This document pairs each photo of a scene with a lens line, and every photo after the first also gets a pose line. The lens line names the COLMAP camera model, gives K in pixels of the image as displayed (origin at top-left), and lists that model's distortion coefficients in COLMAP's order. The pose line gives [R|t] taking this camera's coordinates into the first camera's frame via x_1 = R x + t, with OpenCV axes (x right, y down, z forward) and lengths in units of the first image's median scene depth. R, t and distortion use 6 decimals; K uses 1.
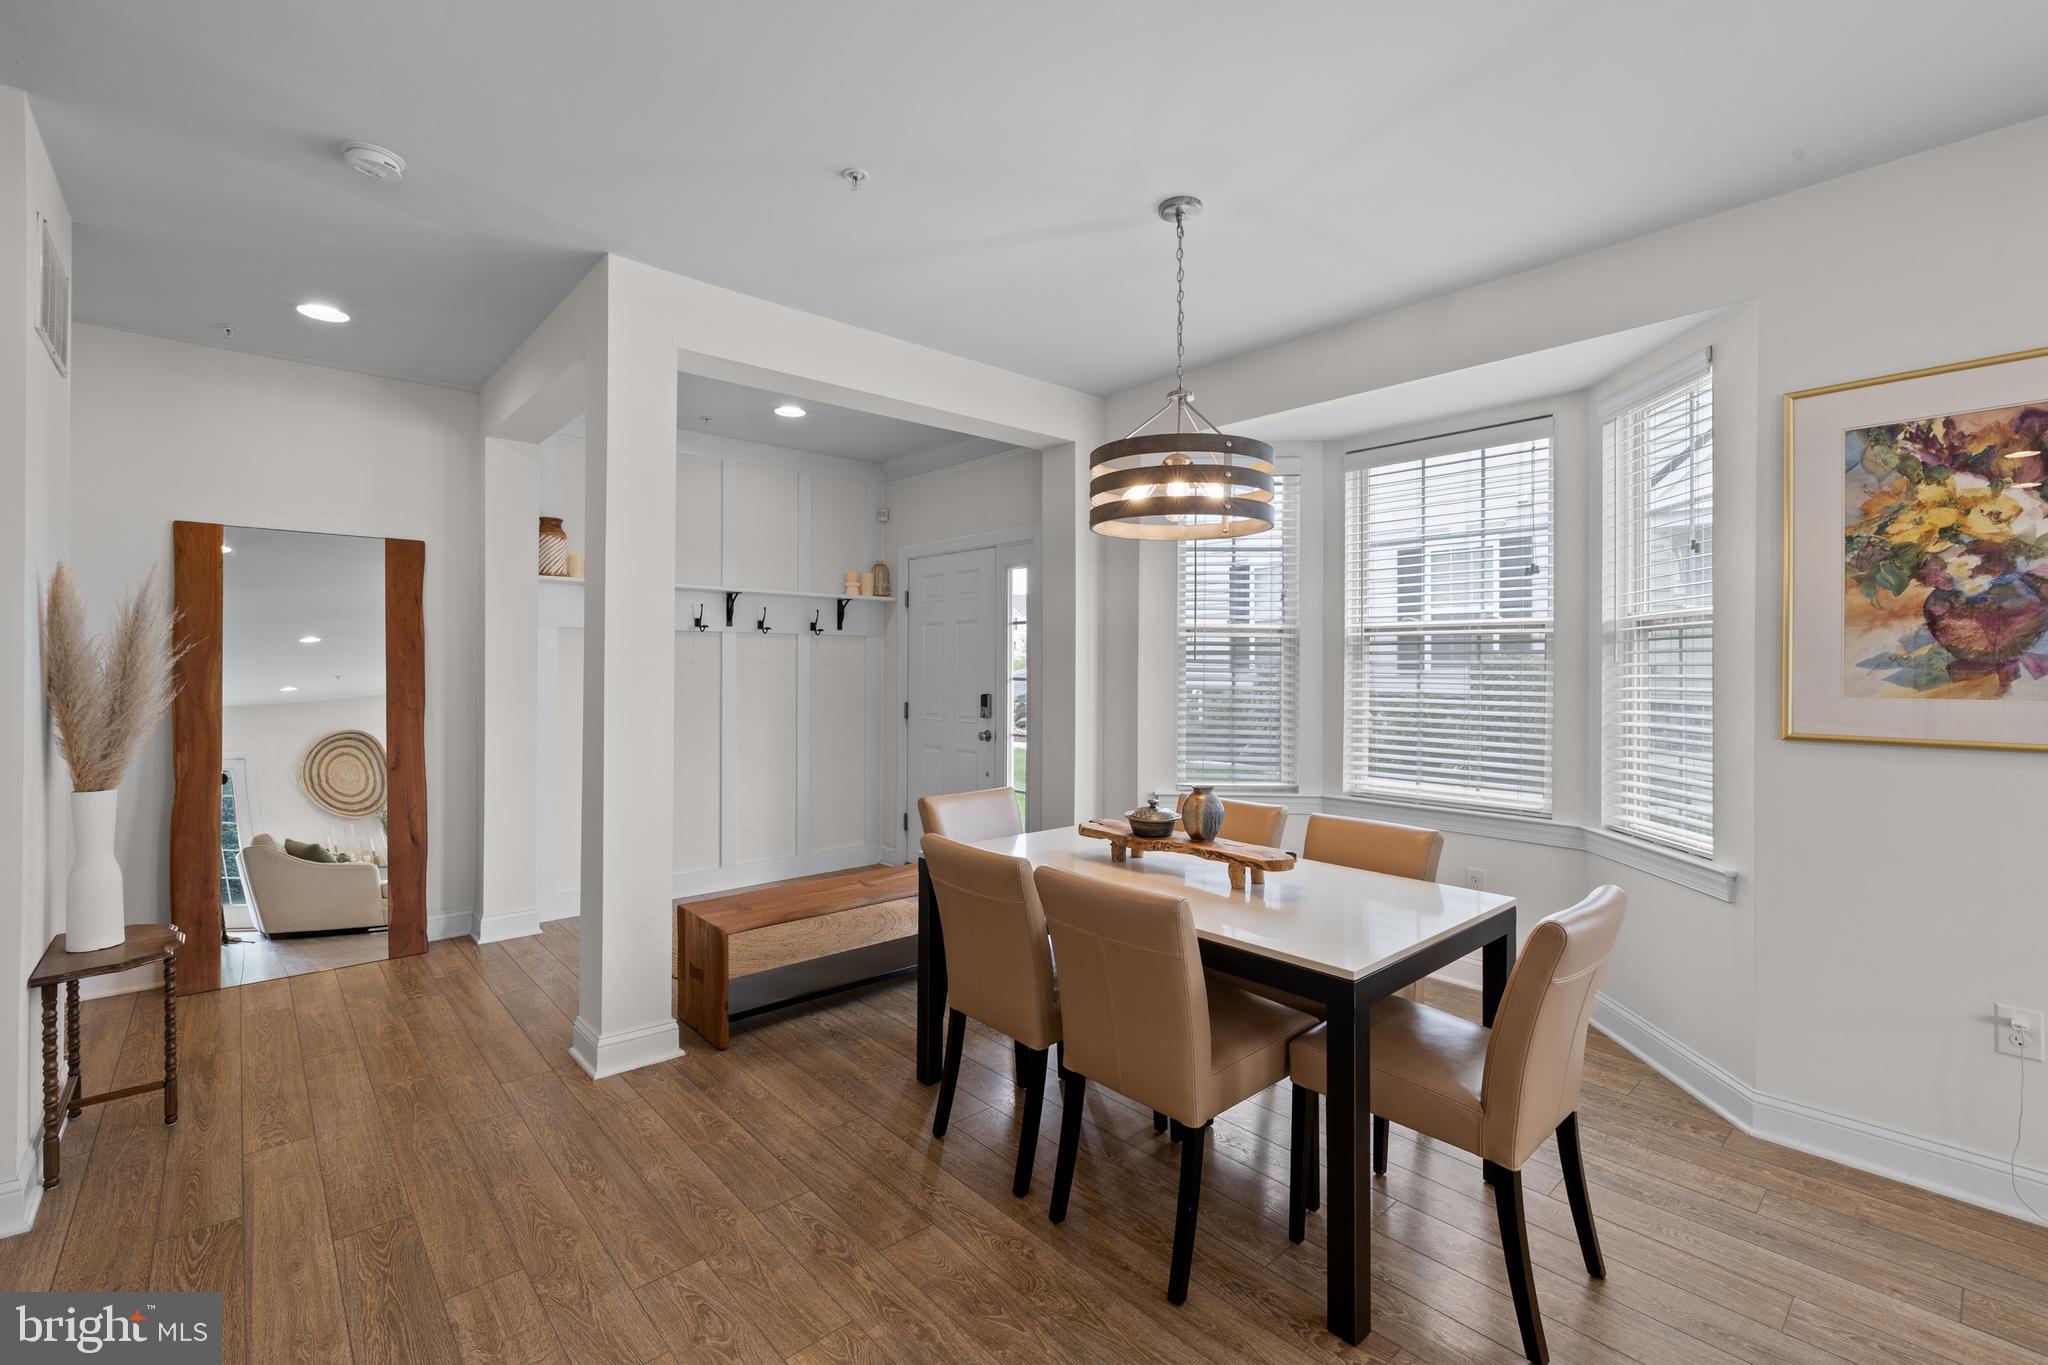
lens RADIAL K [[875.3, 0, 1012.5], [0, 875.3, 677.2], [0, 0, 1]] dist [0.013286, 0.000059]
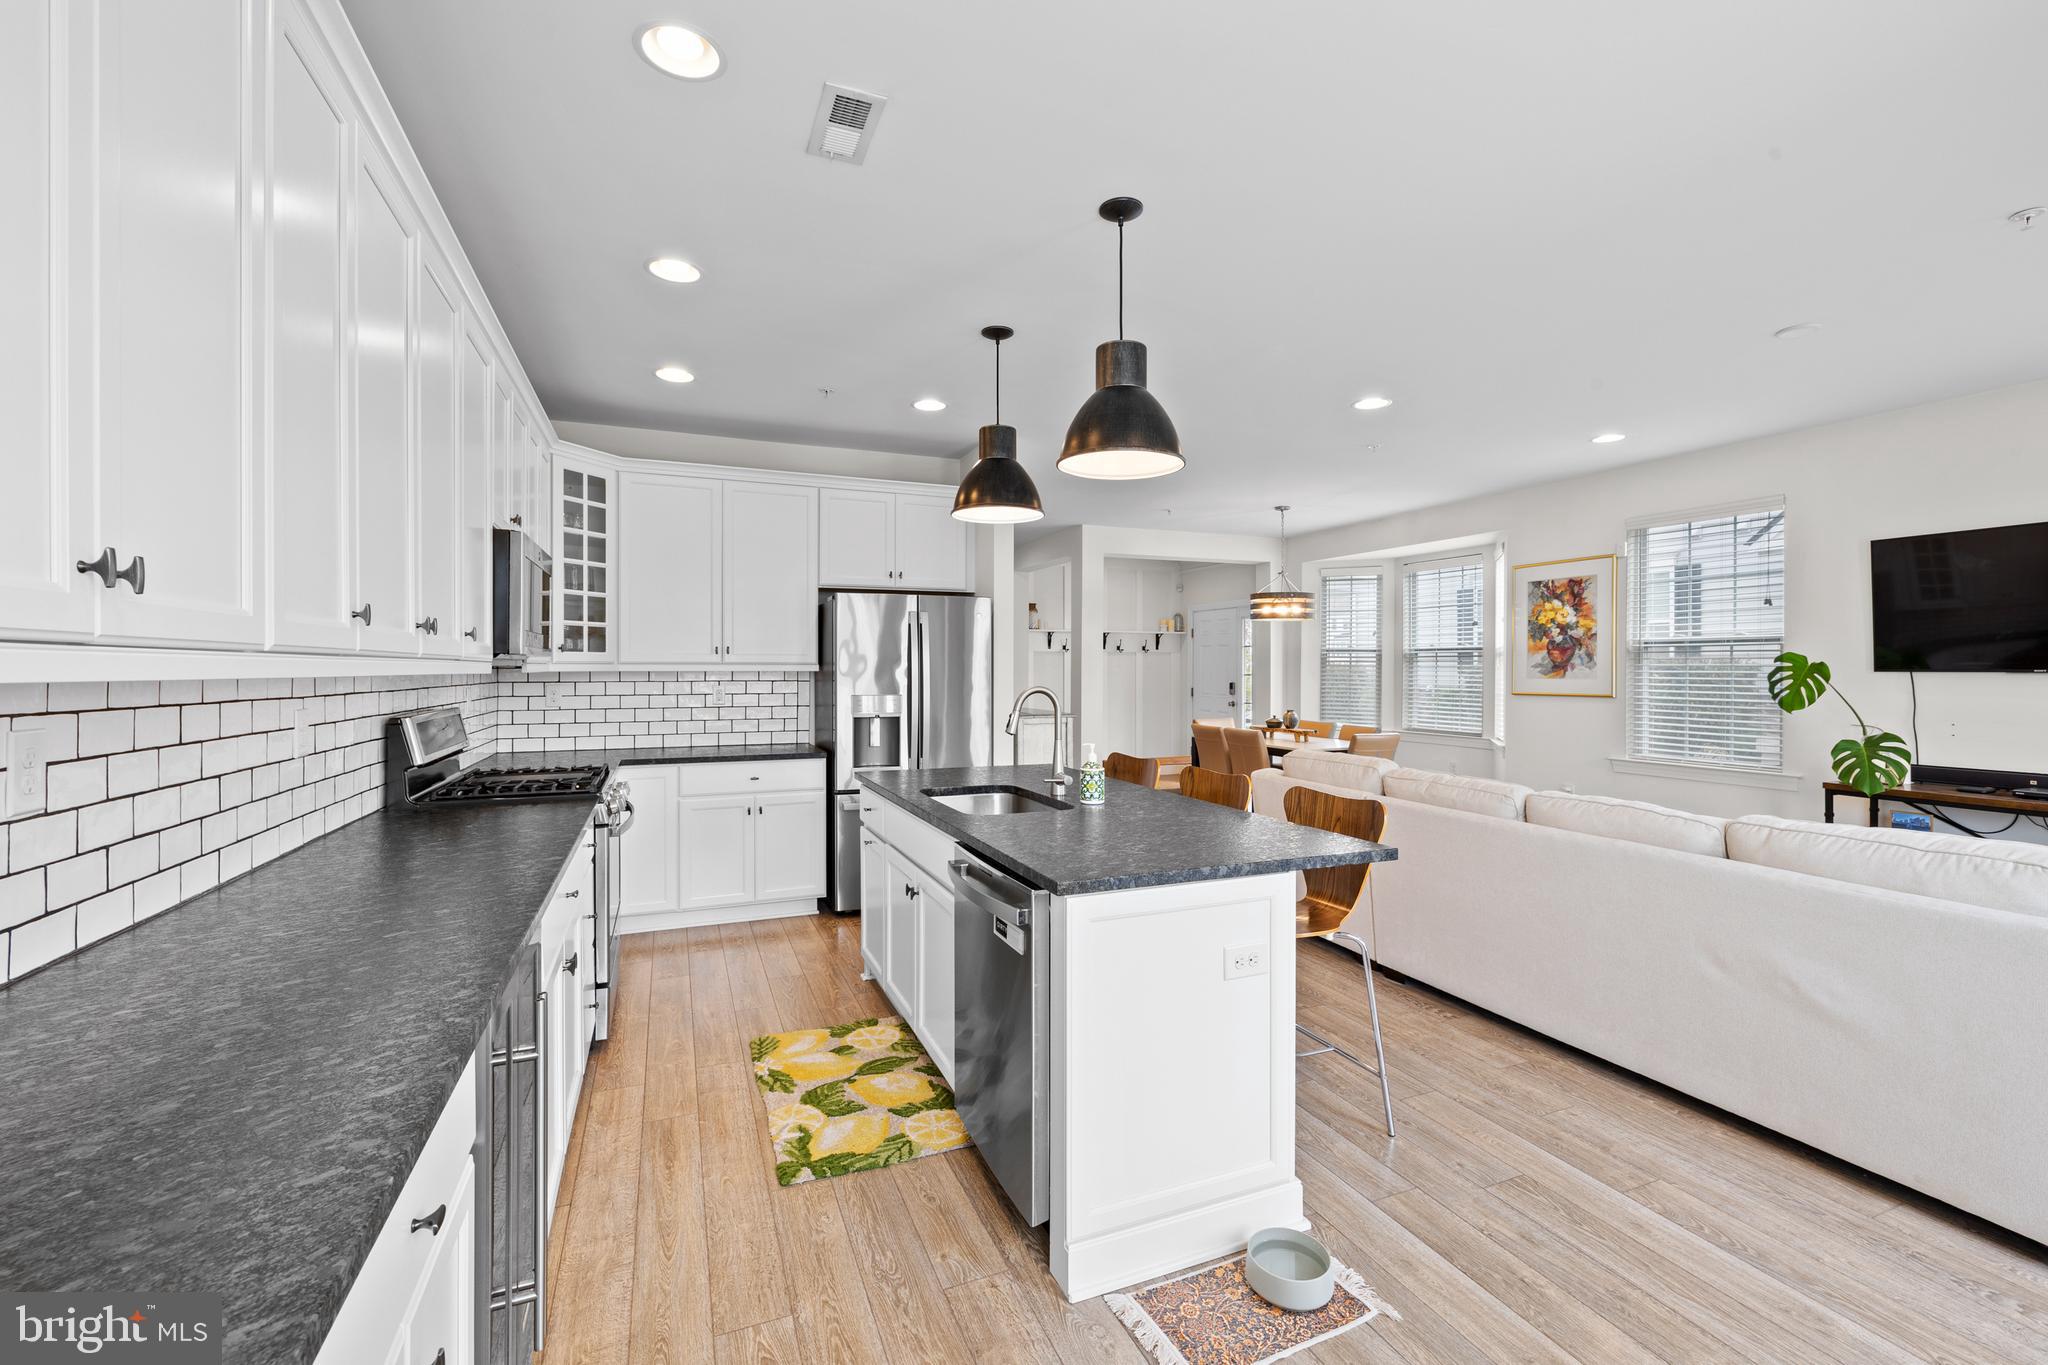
lens RADIAL K [[856.3, 0, 1024.0], [0, 856.3, 682.5], [0, 0, 1]] dist [-0.001099, -0.000054]
pose [[0.945814, -0.000337, -0.324708, 0.224632], [0.001709, 0.999991, 0.003939, 0.015988], [0.324703, -0.004280, 0.945806, -1.434101]]
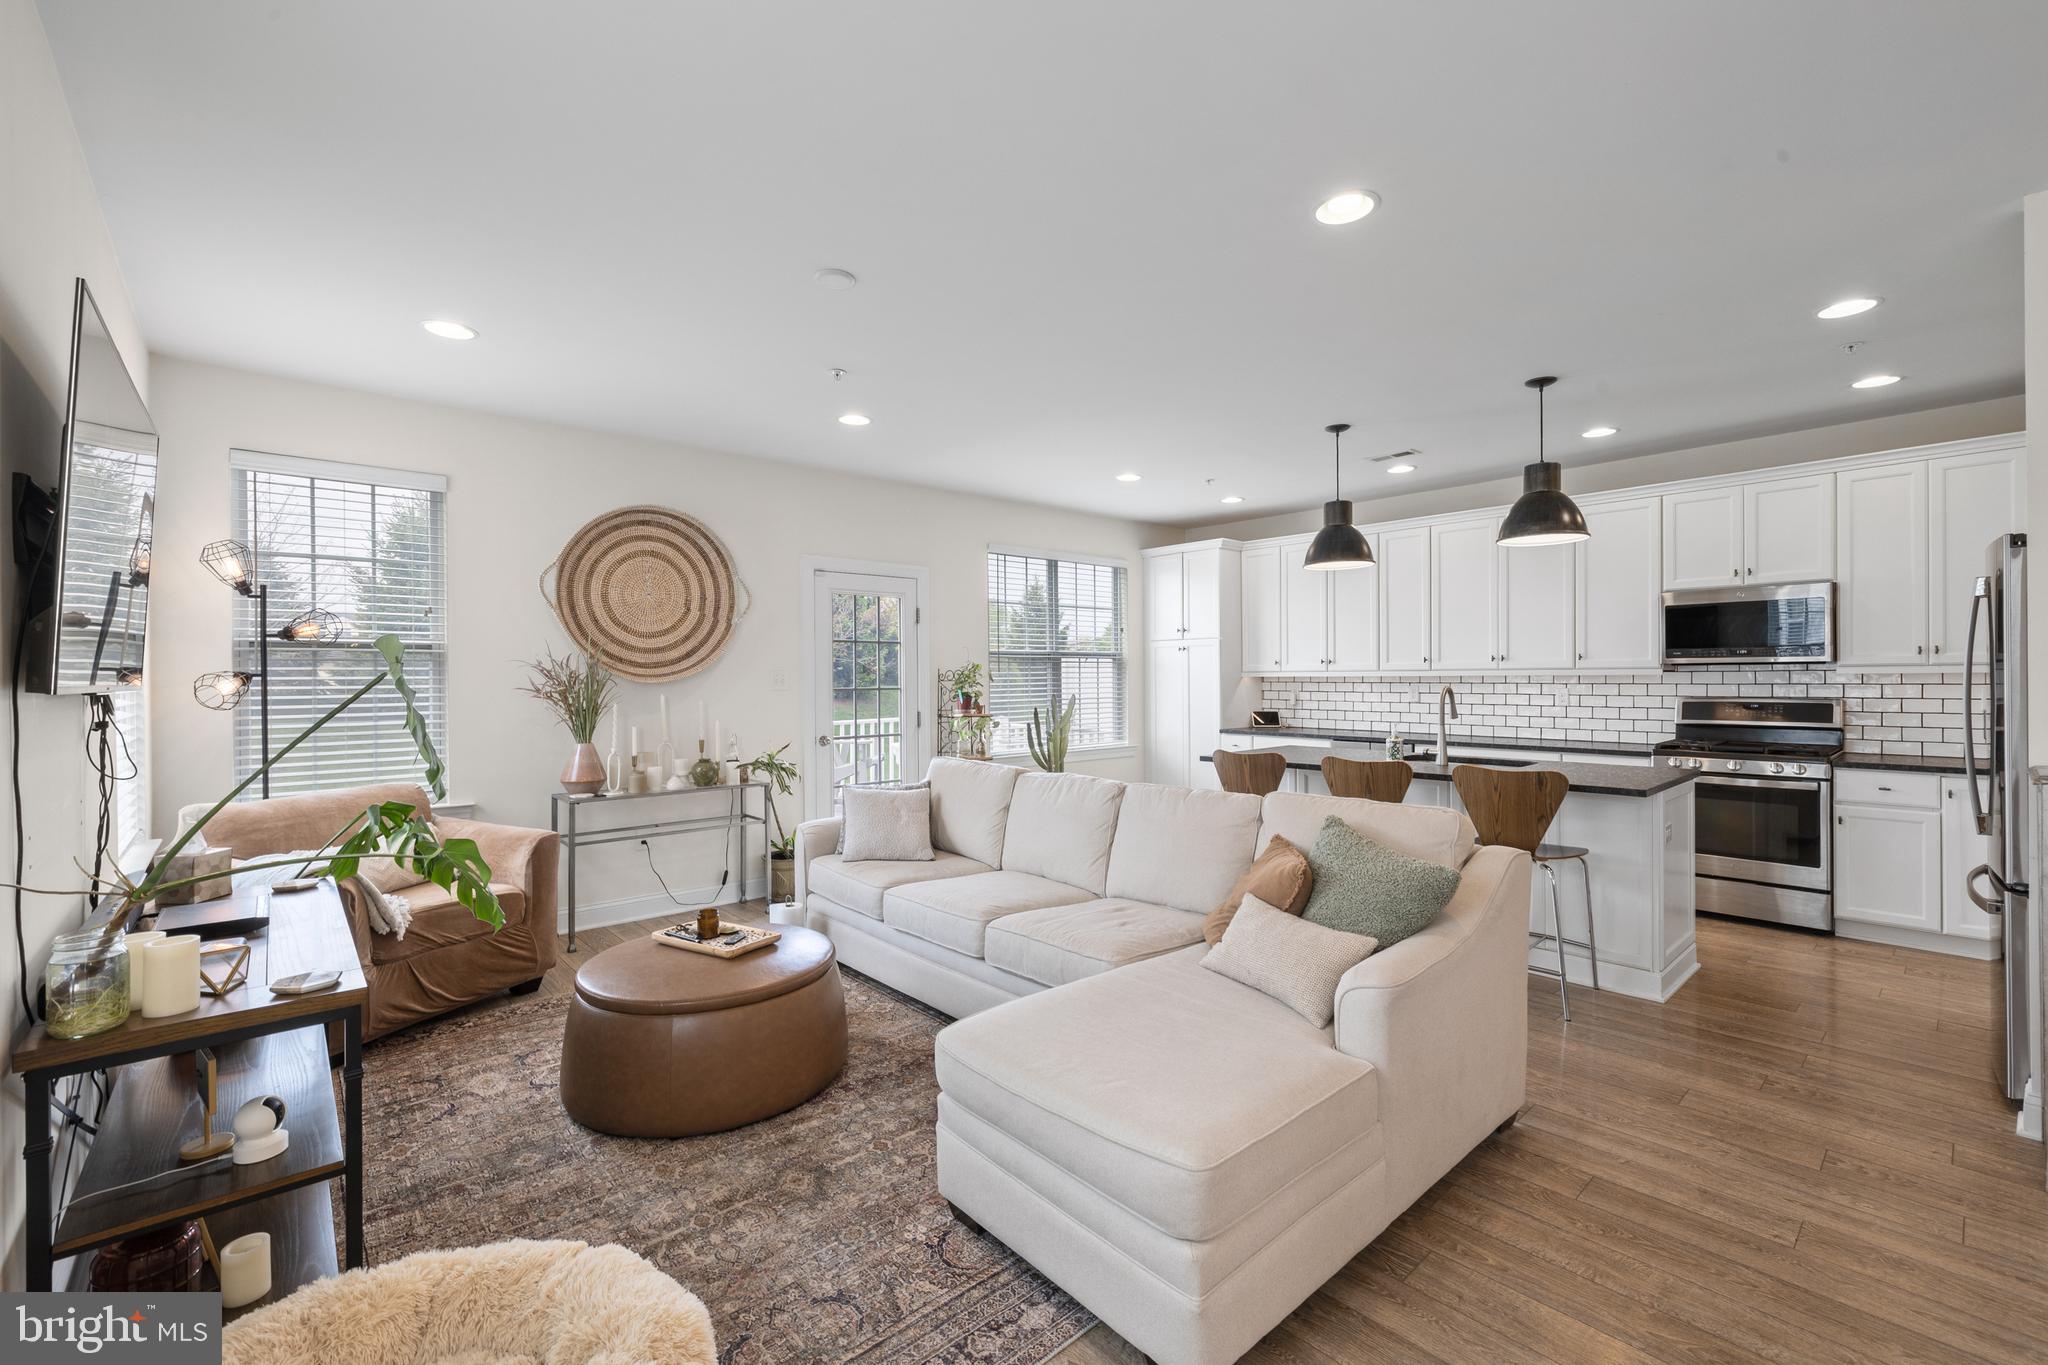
lens RADIAL K [[856.3, 0, 1024.0], [0, 856.3, 682.5], [0, 0, 1]] dist [-0.001099, -0.000054]
pose [[-0.999990, 0.002173, -0.003860, 0.579089], [0.002130, 0.999936, 0.011105, -0.000443], [0.003884, 0.011097, -0.999931, 0.698921]]
